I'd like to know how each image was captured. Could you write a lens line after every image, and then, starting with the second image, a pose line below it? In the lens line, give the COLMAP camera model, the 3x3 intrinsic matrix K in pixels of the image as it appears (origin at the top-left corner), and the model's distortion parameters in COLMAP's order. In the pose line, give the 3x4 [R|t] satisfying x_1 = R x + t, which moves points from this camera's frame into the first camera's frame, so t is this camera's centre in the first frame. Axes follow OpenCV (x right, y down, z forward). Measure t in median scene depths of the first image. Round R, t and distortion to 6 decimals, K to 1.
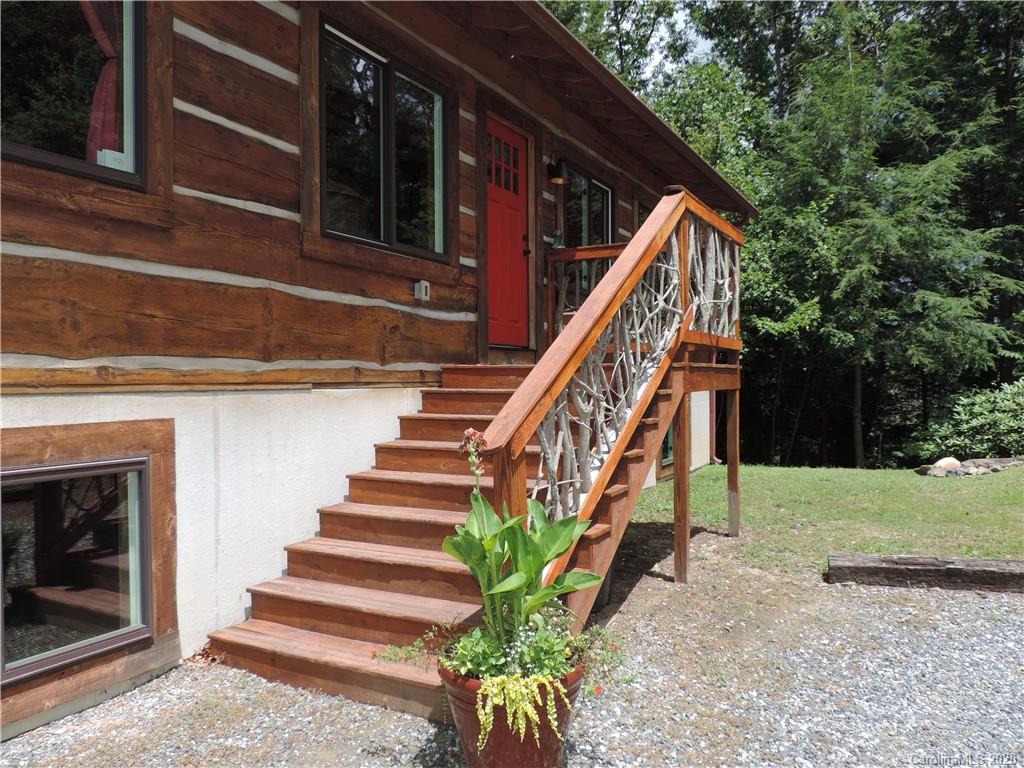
lens RADIAL K [[741.5, 0, 515.0], [0, 741.5, 391.3], [0, 0, 1]] dist [-0.020869, 0.003556]
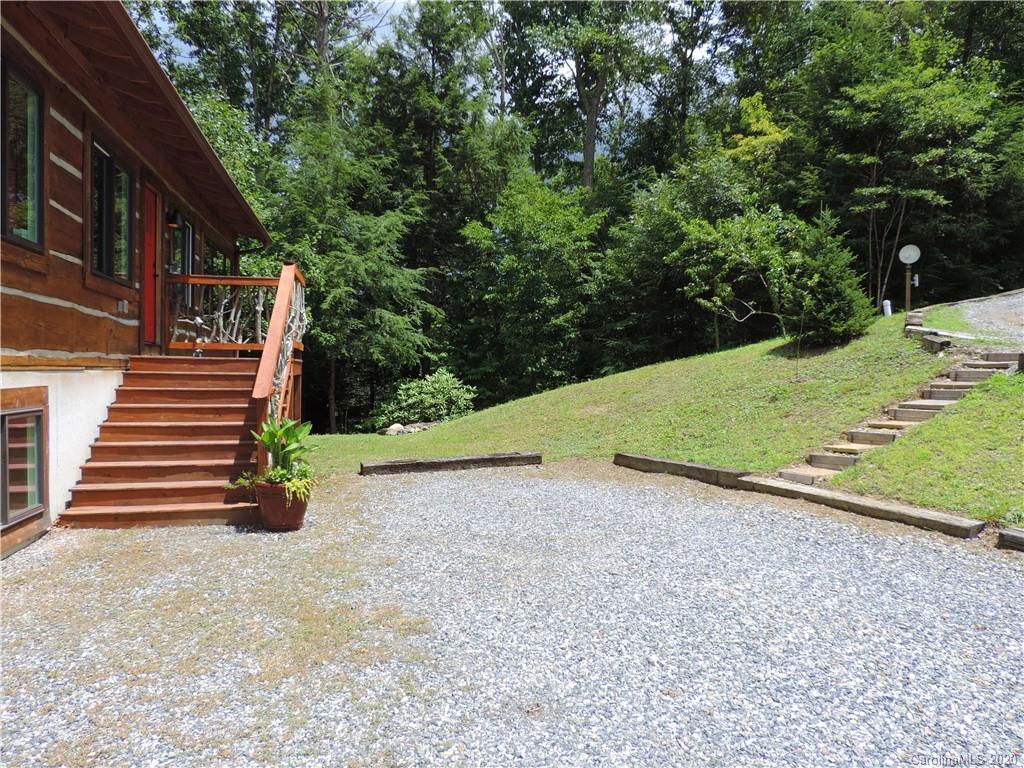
lens RADIAL K [[741.5, 0, 510.5], [0, 741.5, 387.4], [0, 0, 1]] dist [-0.020869, 0.003556]
pose [[0.755619, 0.005309, 0.654990, -0.212657], [-0.011867, 0.999914, 0.005586, 0.005029], [-0.654904, -0.011994, 0.755617, -0.274509]]
